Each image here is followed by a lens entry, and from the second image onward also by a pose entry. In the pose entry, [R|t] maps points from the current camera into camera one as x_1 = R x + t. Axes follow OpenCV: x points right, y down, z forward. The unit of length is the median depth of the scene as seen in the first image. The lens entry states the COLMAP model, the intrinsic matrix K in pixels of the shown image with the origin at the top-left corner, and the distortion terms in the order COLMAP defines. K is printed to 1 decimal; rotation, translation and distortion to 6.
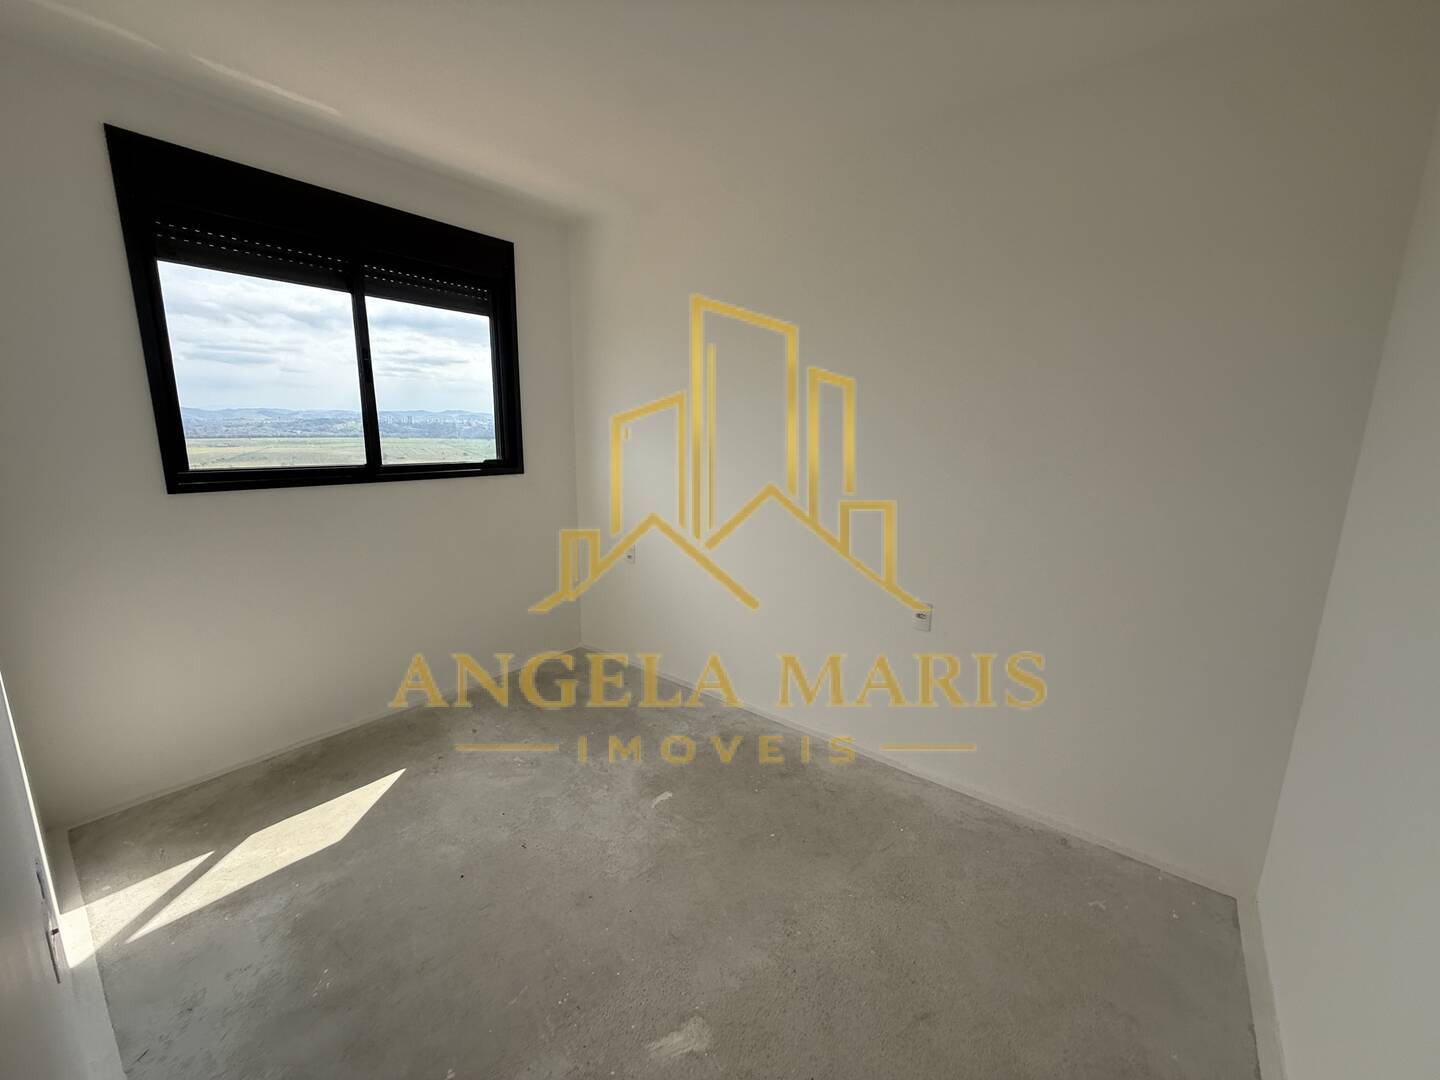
lens RADIAL K [[571.3, 0, 719.5], [0, 571.3, 543.2], [0, 0, 1]] dist [-0.002243, 0.000701]
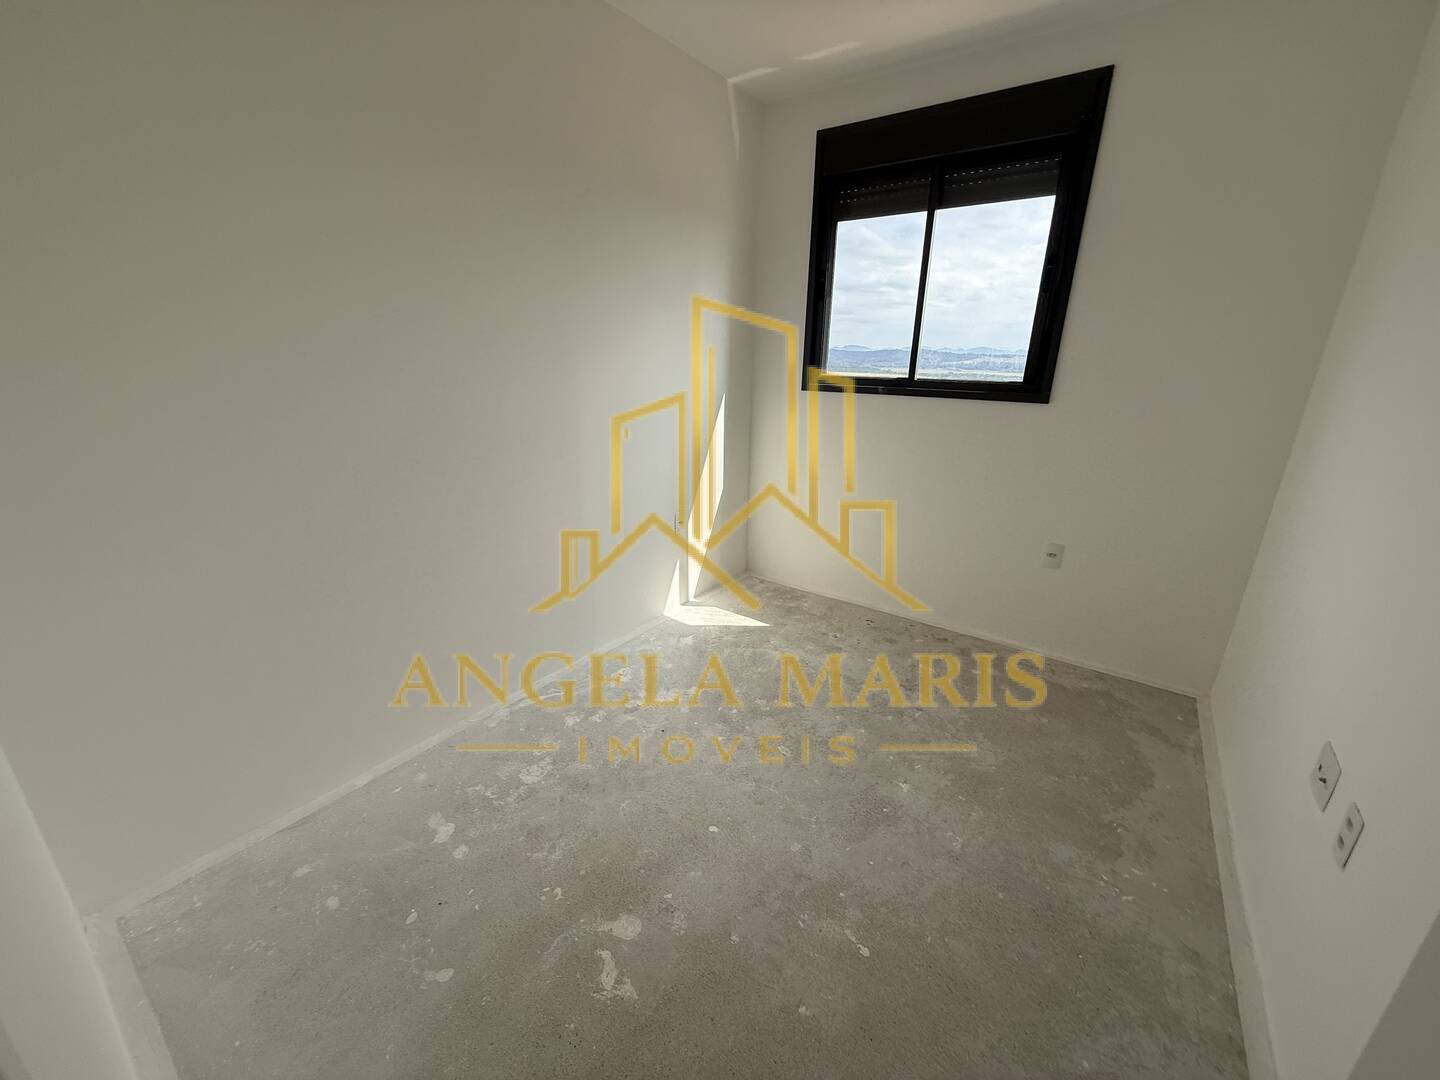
lens RADIAL K [[571.3, 0, 724.1], [0, 571.3, 544.6], [0, 0, 1]] dist [-0.002243, 0.000701]
pose [[0.059533, 0.320995, -0.945208, 0.173887], [-0.192621, 0.932786, 0.304644, -0.039411], [0.979466, 0.163931, 0.117362, 0.210215]]
